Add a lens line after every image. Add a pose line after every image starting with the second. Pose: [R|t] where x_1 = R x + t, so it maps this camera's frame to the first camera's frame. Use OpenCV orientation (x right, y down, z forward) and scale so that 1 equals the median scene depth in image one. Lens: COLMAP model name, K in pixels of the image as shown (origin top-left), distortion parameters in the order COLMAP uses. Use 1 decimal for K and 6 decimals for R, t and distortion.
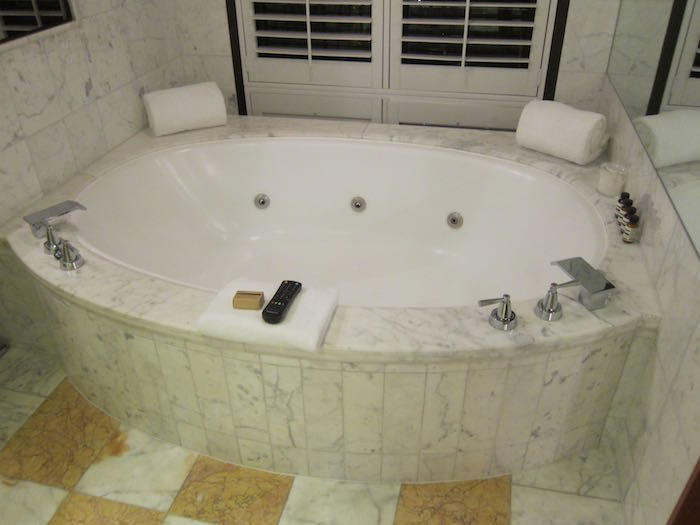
lens RADIAL K [[578.6, 0, 350.0], [0, 578.6, 262.5], [0, 0, 1]] dist [-0.073092, 0.003488]
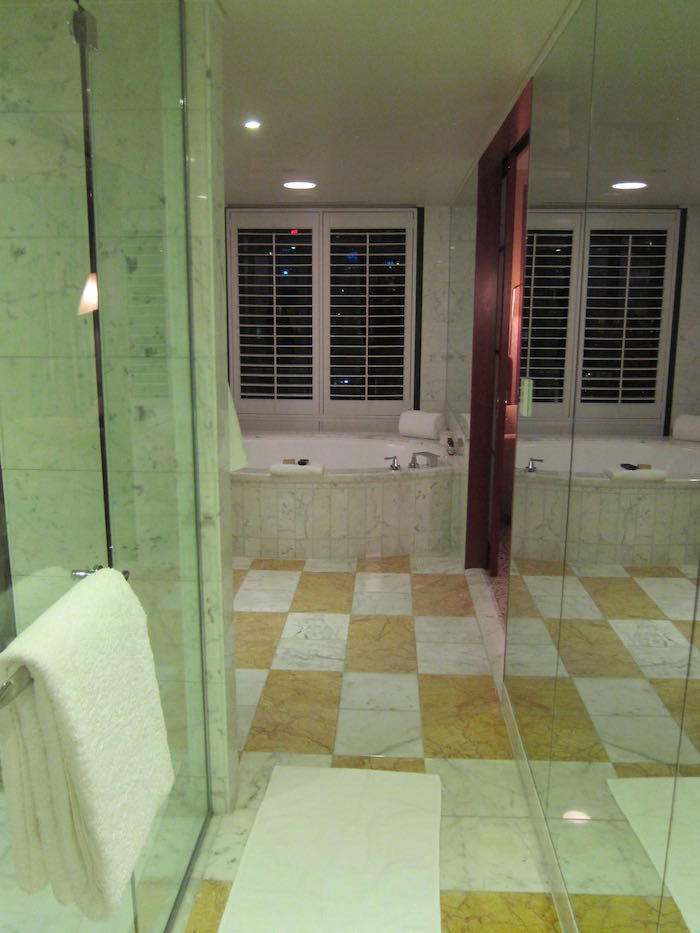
lens RADIAL K [[771.1, 0, 350.0], [0, 771.1, 466.5], [0, 0, 1]] dist [-0.073092, 0.003488]
pose [[0.983645, -0.018735, 0.179143, -0.443704], [0.083101, 0.929601, -0.359076, 1.104550], [-0.159804, 0.368090, 0.915954, -1.720988]]
